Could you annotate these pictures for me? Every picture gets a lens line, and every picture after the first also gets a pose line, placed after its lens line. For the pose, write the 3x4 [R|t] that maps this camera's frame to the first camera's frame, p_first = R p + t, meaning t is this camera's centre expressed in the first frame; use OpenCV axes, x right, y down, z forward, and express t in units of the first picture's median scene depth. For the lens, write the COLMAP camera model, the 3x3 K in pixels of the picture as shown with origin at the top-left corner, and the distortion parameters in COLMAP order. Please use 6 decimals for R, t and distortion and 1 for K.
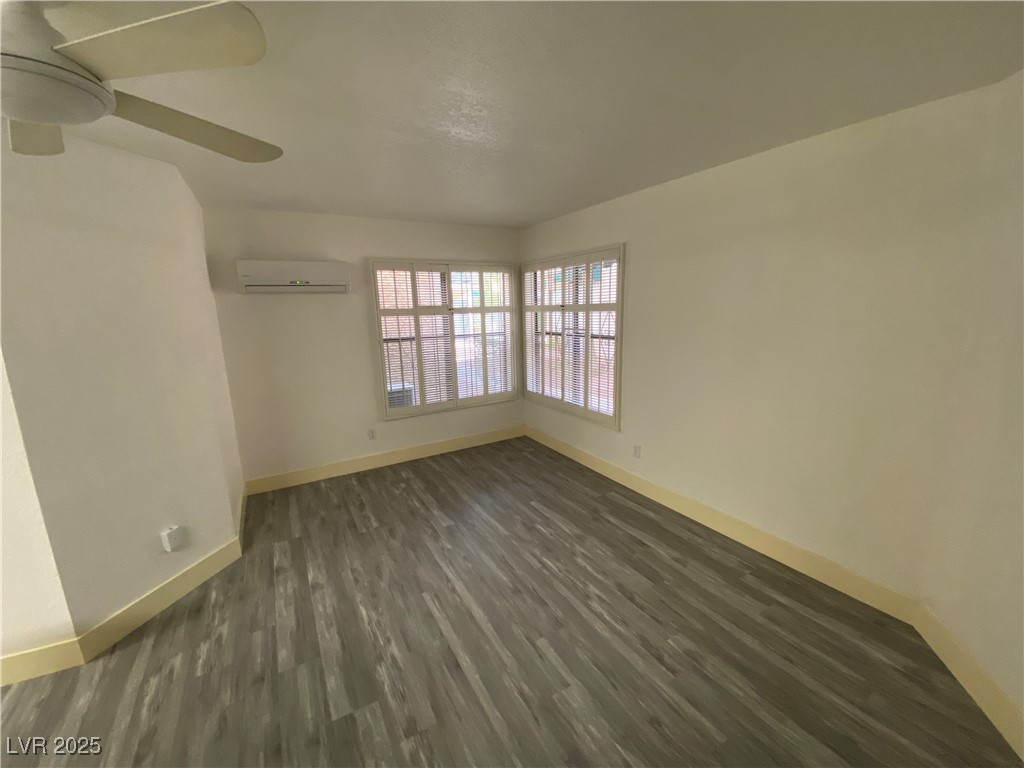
lens RADIAL K [[417.0, 0, 516.8], [0, 417.0, 381.1], [0, 0, 1]] dist [0.009271, -0.015116]
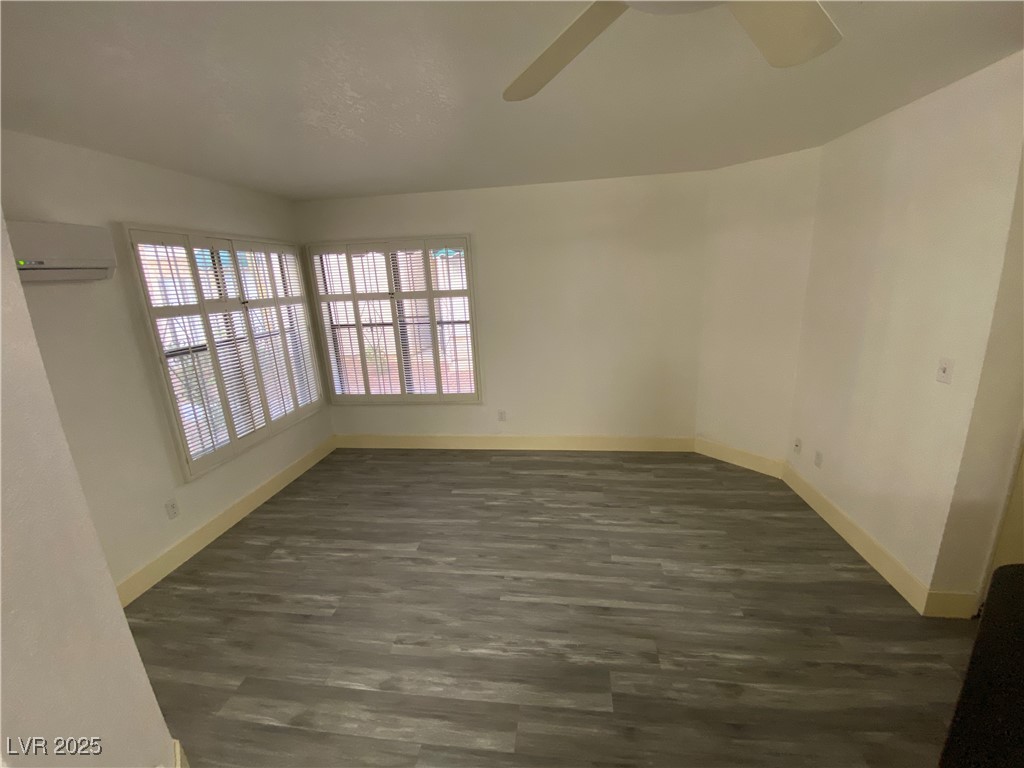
lens RADIAL K [[417.0, 0, 516.8], [0, 417.0, 381.1], [0, 0, 1]] dist [0.009271, -0.015116]
pose [[0.612727, -0.196972, 0.765354, -0.738080], [0.183435, 0.977440, 0.104700, -0.049148], [-0.768711, 0.076240, 0.635036, 0.313418]]
